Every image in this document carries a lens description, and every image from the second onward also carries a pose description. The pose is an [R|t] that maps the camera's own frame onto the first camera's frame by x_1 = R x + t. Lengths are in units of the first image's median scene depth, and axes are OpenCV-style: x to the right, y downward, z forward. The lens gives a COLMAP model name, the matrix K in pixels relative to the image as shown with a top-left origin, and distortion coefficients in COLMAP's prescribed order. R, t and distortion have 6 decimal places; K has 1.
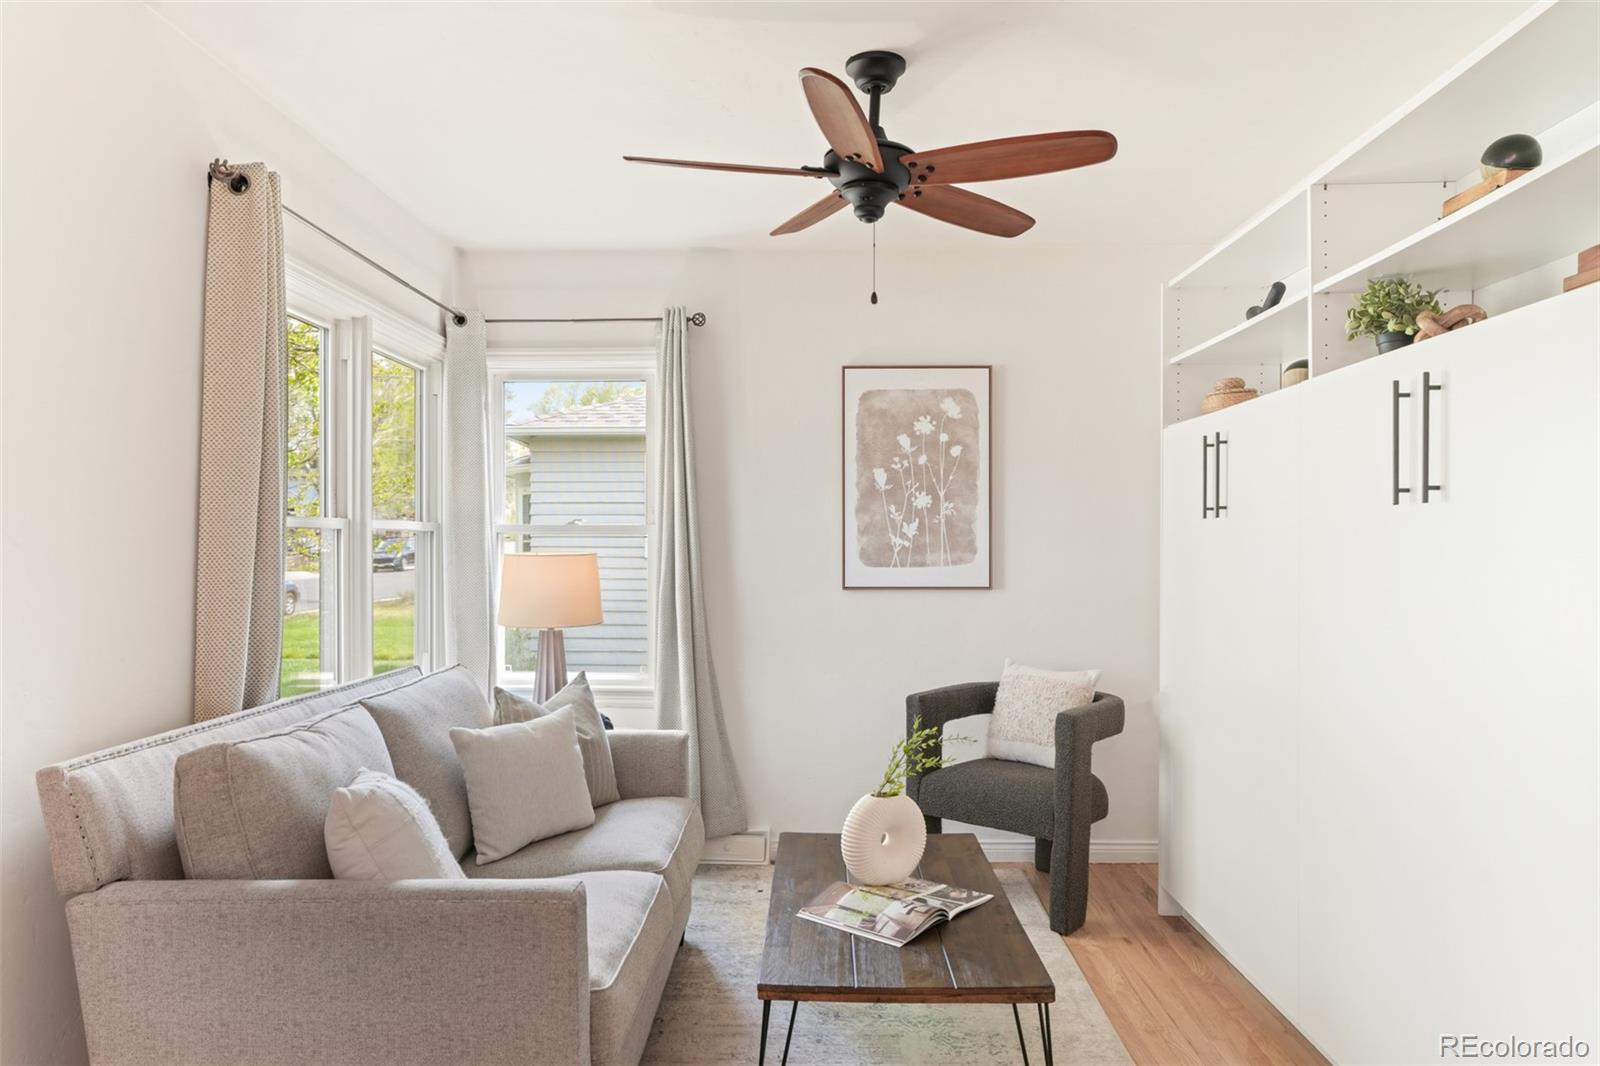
lens RADIAL K [[1003.9, 0, 812.5], [0, 1003.9, 569.2], [0, 0, 1]] dist [-0.011726, 0.022340]
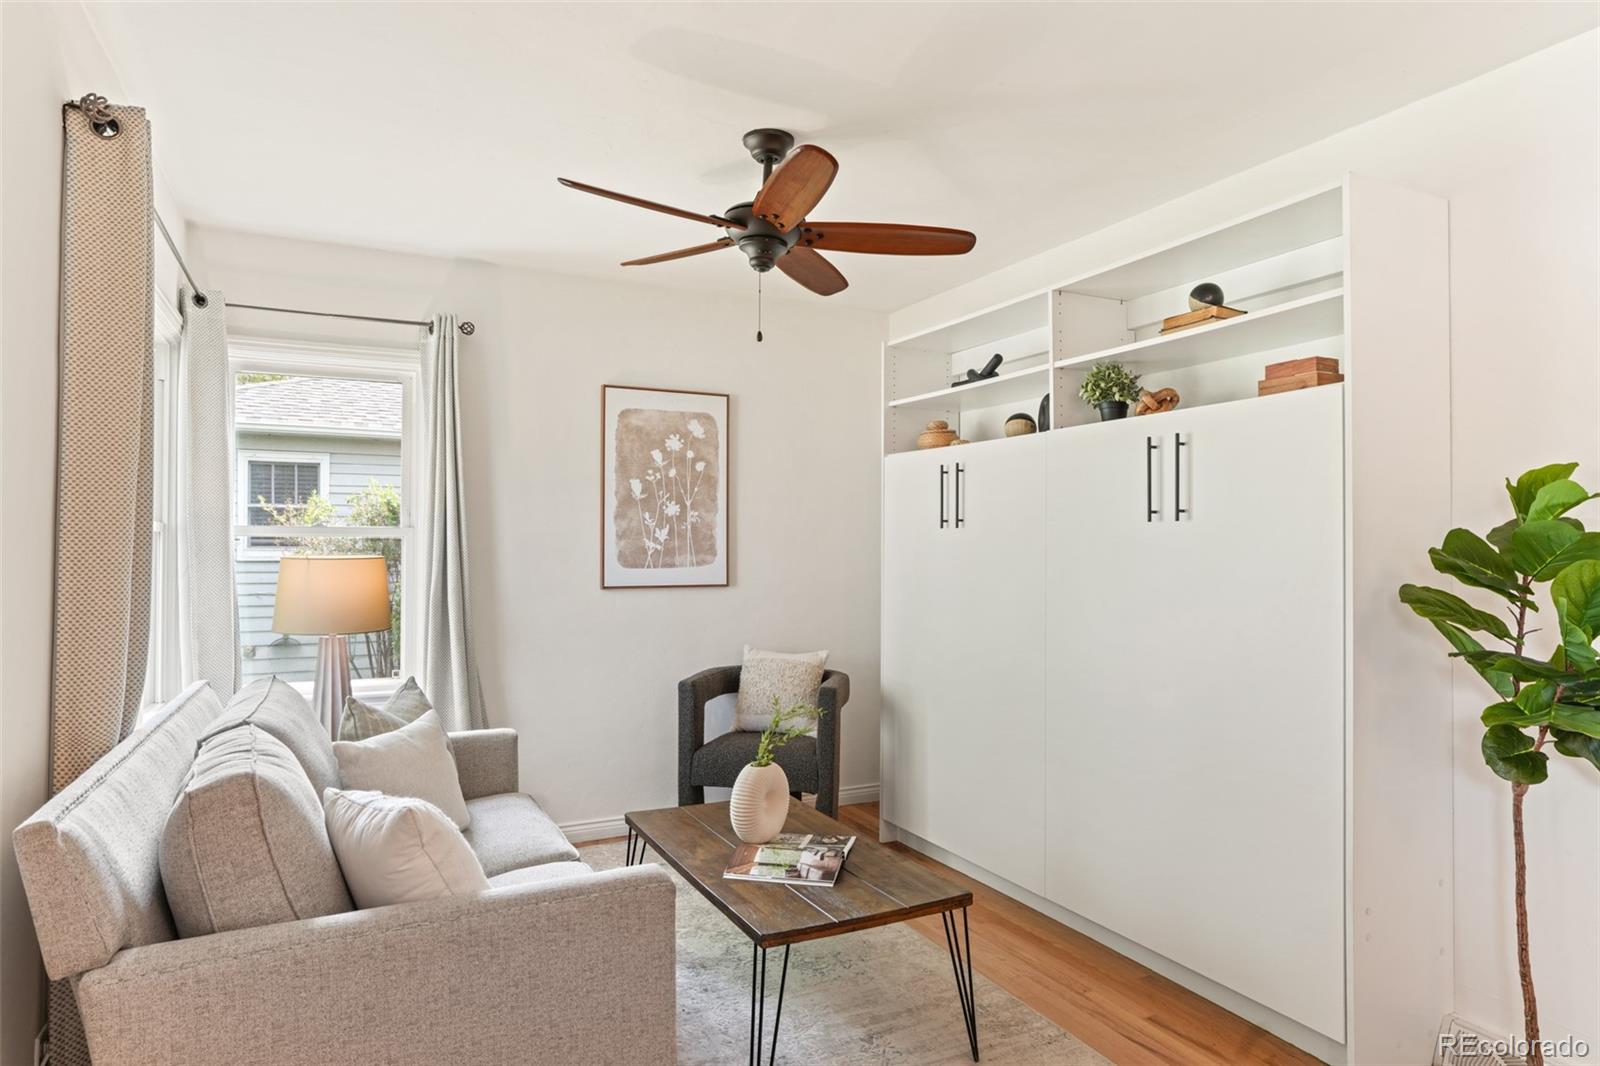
lens RADIAL K [[901.8, 0, 796.7], [0, 901.8, 558.8], [0, 0, 1]] dist [-0.029582, 0.024230]
pose [[0.891355, -0.004142, 0.453287, -0.276601], [0.009523, 0.999909, -0.009590, -0.001570], [-0.453206, 0.012865, 0.891313, 0.040357]]
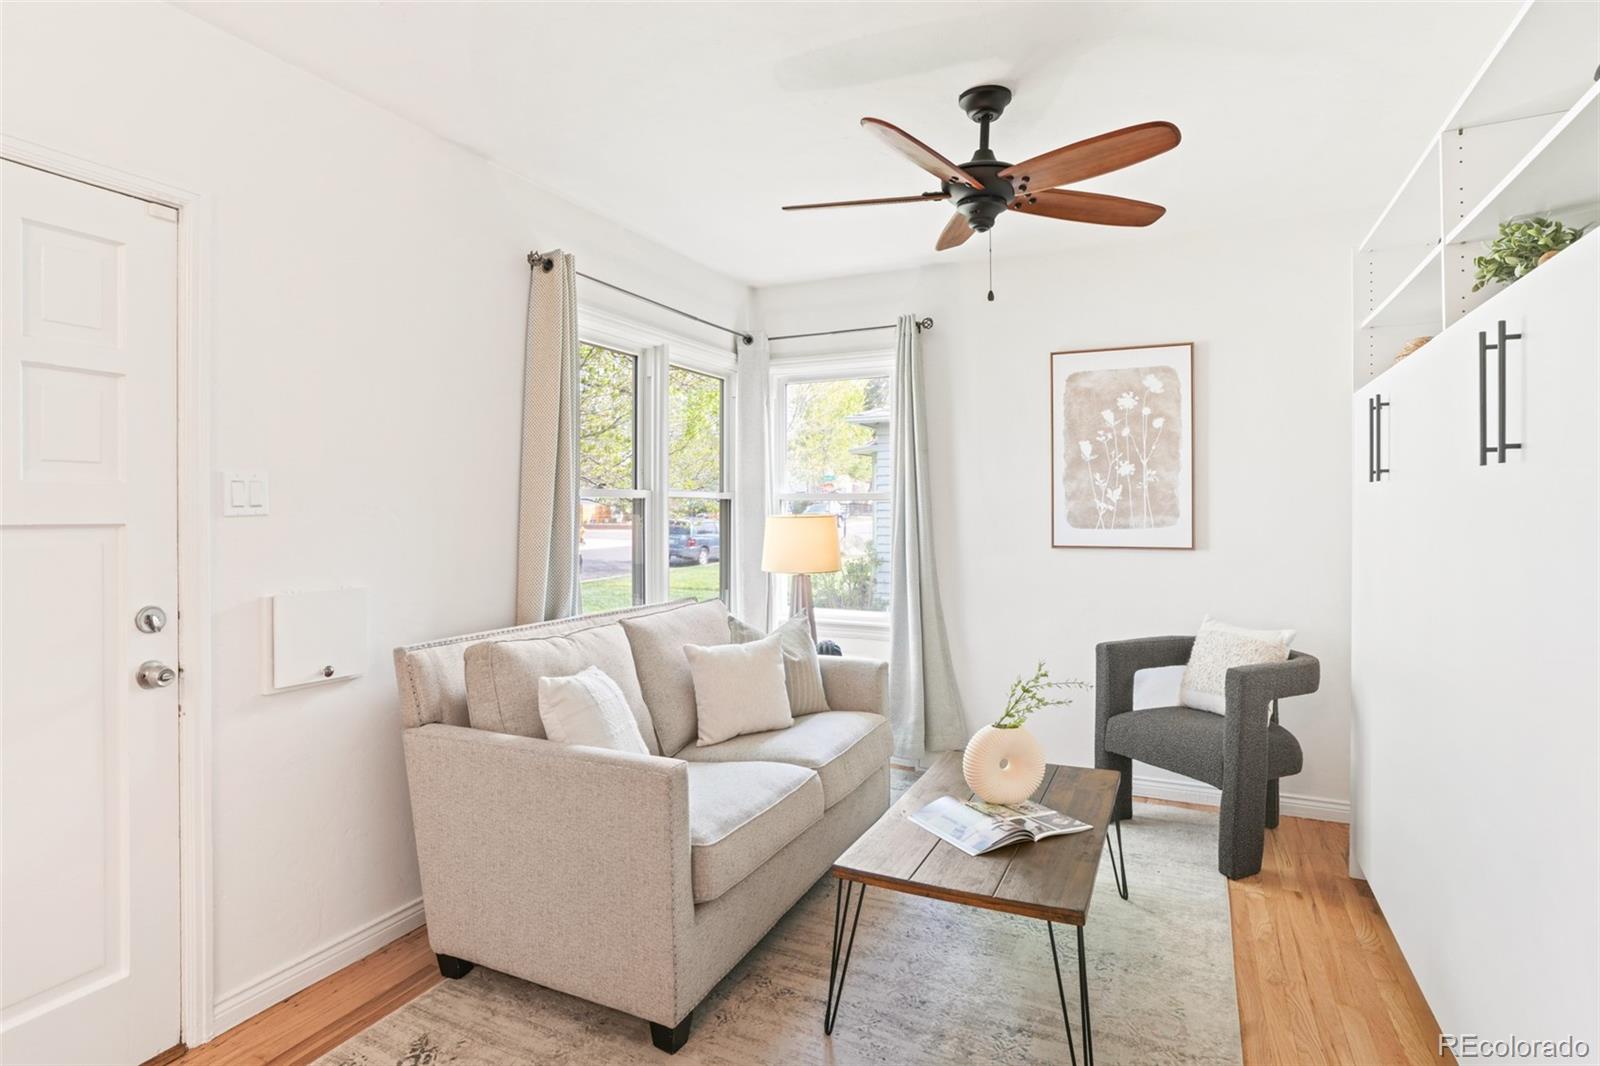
lens RADIAL K [[827.2, 0, 798.3], [0, 827.2, 527.1], [0, 0, 1]] dist [-0.056185, 0.038200]
pose [[0.913230, 0.007925, -0.407368, 0.182314], [-0.008846, 0.999961, -0.000377, -0.000685], [0.407349, 0.003948, 0.913264, 0.033264]]
